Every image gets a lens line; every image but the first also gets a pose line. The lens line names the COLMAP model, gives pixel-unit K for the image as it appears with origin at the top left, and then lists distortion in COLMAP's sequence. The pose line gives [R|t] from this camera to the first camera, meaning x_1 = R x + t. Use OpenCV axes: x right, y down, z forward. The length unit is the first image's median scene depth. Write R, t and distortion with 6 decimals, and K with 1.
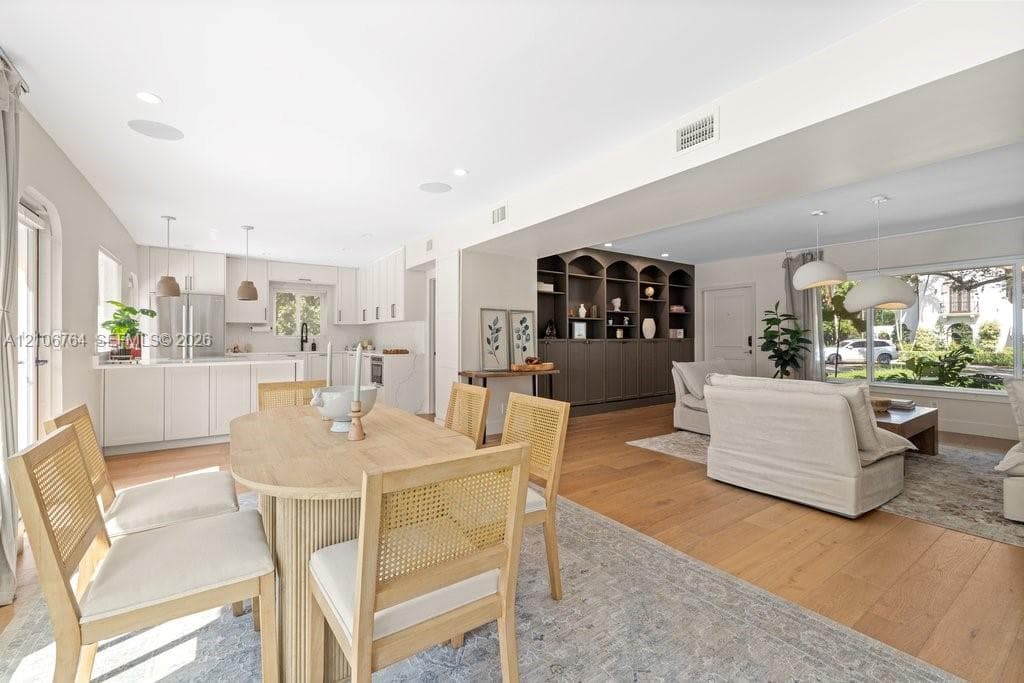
lens RADIAL K [[423.5, 0, 504.8], [0, 423.5, 336.0], [0, 0, 1]] dist [-0.002229, -0.000033]
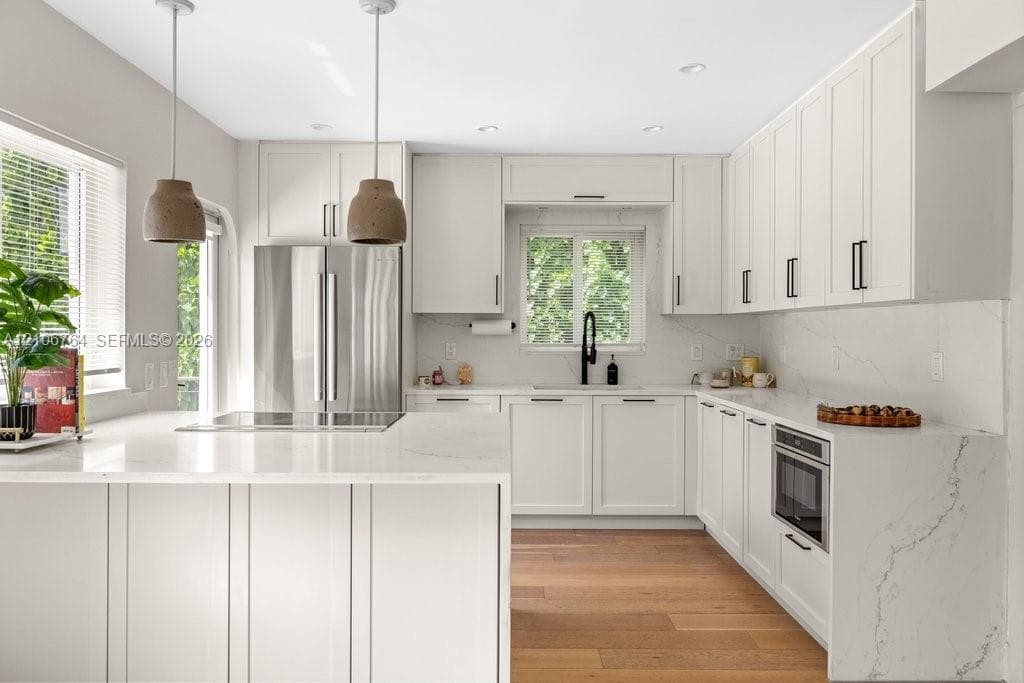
lens RADIAL K [[764.8, 0, 507.2], [0, 764.8, 339.2], [0, 0, 1]] dist [-0.000708, 0.005975]
pose [[0.821810, 0.010016, -0.569673, -0.151242], [-0.003096, 0.999909, 0.013113, -0.015633], [0.569753, -0.009013, 0.821767, 0.417662]]
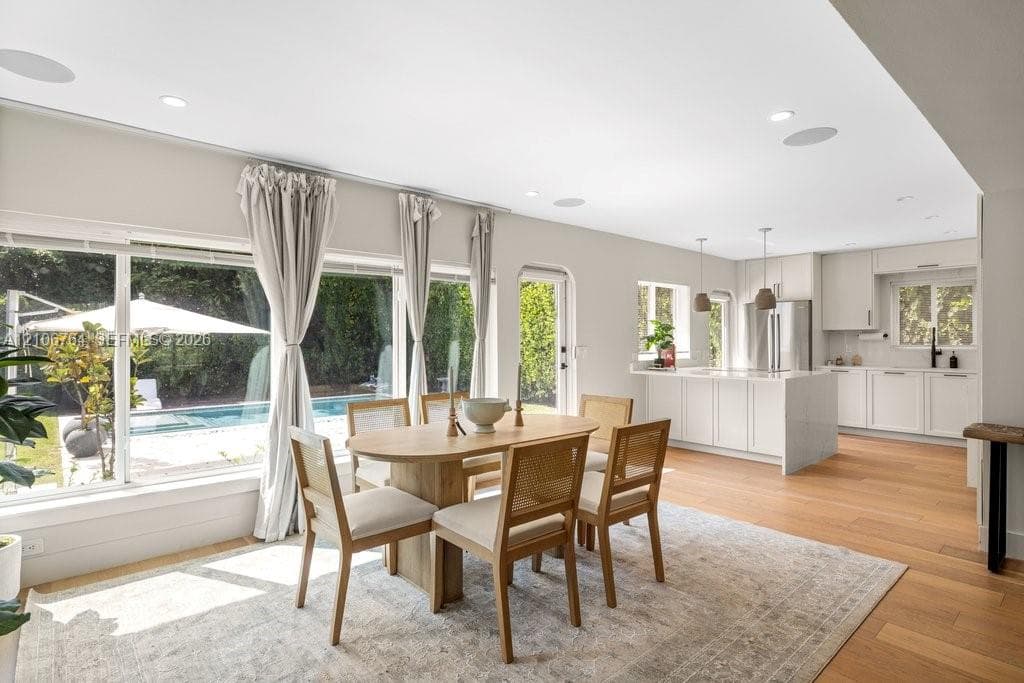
lens RADIAL K [[507.3, 0, 506.8], [0, 507.3, 341.9], [0, 0, 1]] dist [0.002286, 0.000156]
pose [[0.116950, 0.004878, -0.993126, 0.286805], [0.005436, 0.999970, 0.005552, -0.016376], [0.993123, -0.006048, 0.116920, 0.220654]]
